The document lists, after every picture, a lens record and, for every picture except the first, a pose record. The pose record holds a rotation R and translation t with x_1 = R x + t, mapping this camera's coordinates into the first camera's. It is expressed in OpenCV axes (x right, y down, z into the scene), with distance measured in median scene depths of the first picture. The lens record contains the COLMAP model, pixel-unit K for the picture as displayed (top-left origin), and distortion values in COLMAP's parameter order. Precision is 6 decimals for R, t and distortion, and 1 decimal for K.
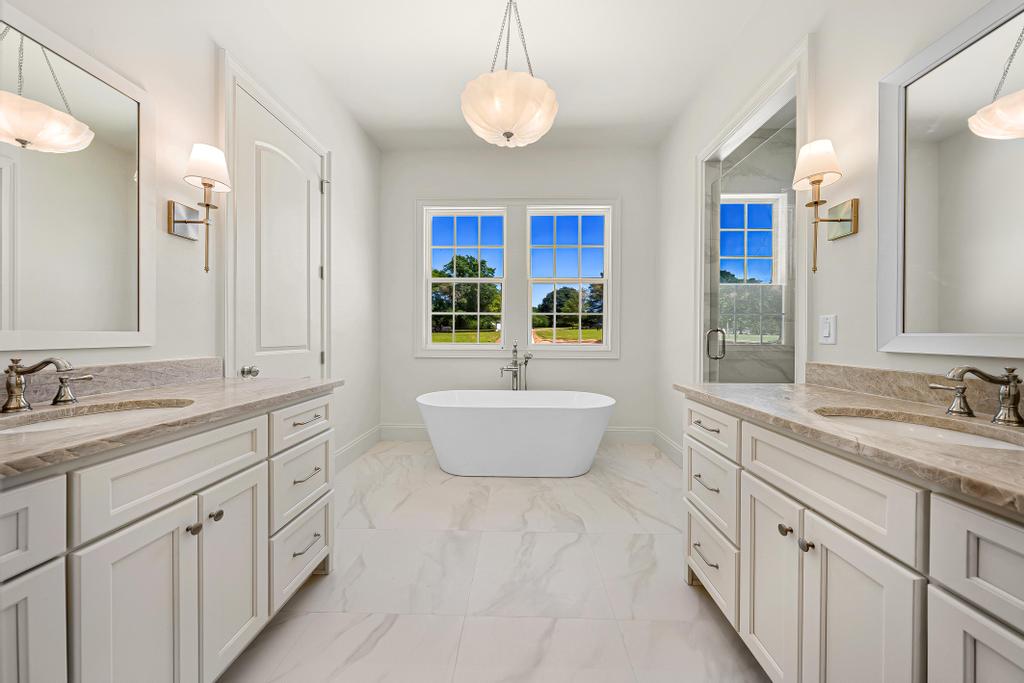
lens RADIAL K [[344.6, 0, 512.0], [0, 344.6, 341.5], [0, 0, 1]] dist [0.002242, 0.000213]
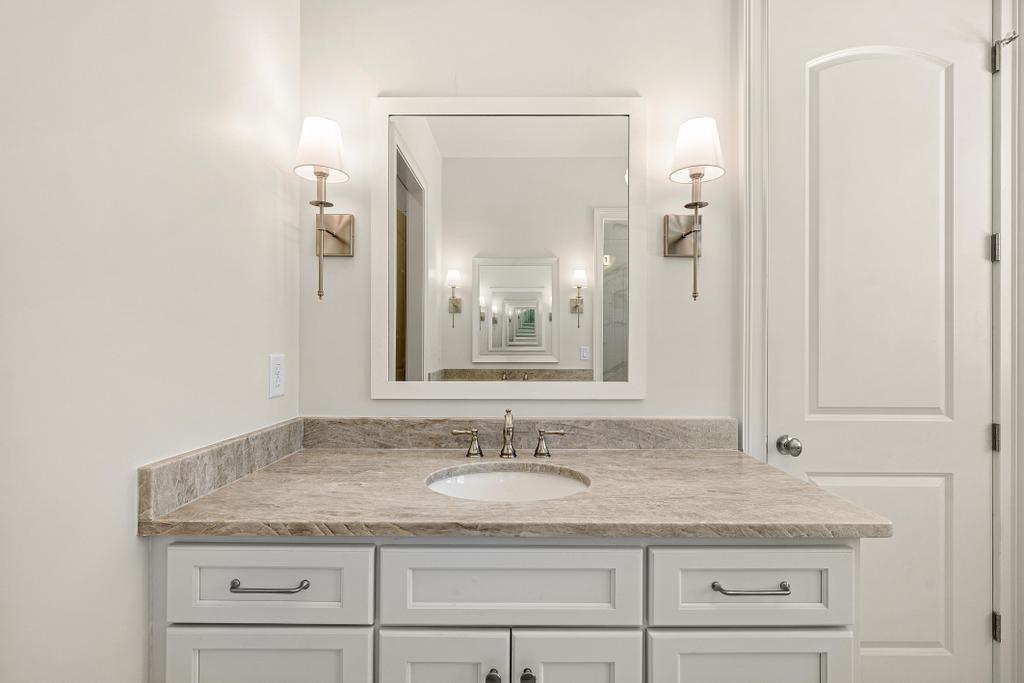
lens RADIAL K [[458.6, 0, 512.0], [0, 458.6, 341.5], [0, 0, 1]] dist [-0.005005, 0.000074]
pose [[0.033619, -0.010771, -0.999377, 0.038475], [-0.021602, 0.999700, -0.011501, -0.104534], [0.999201, 0.021975, 0.033376, 0.650344]]
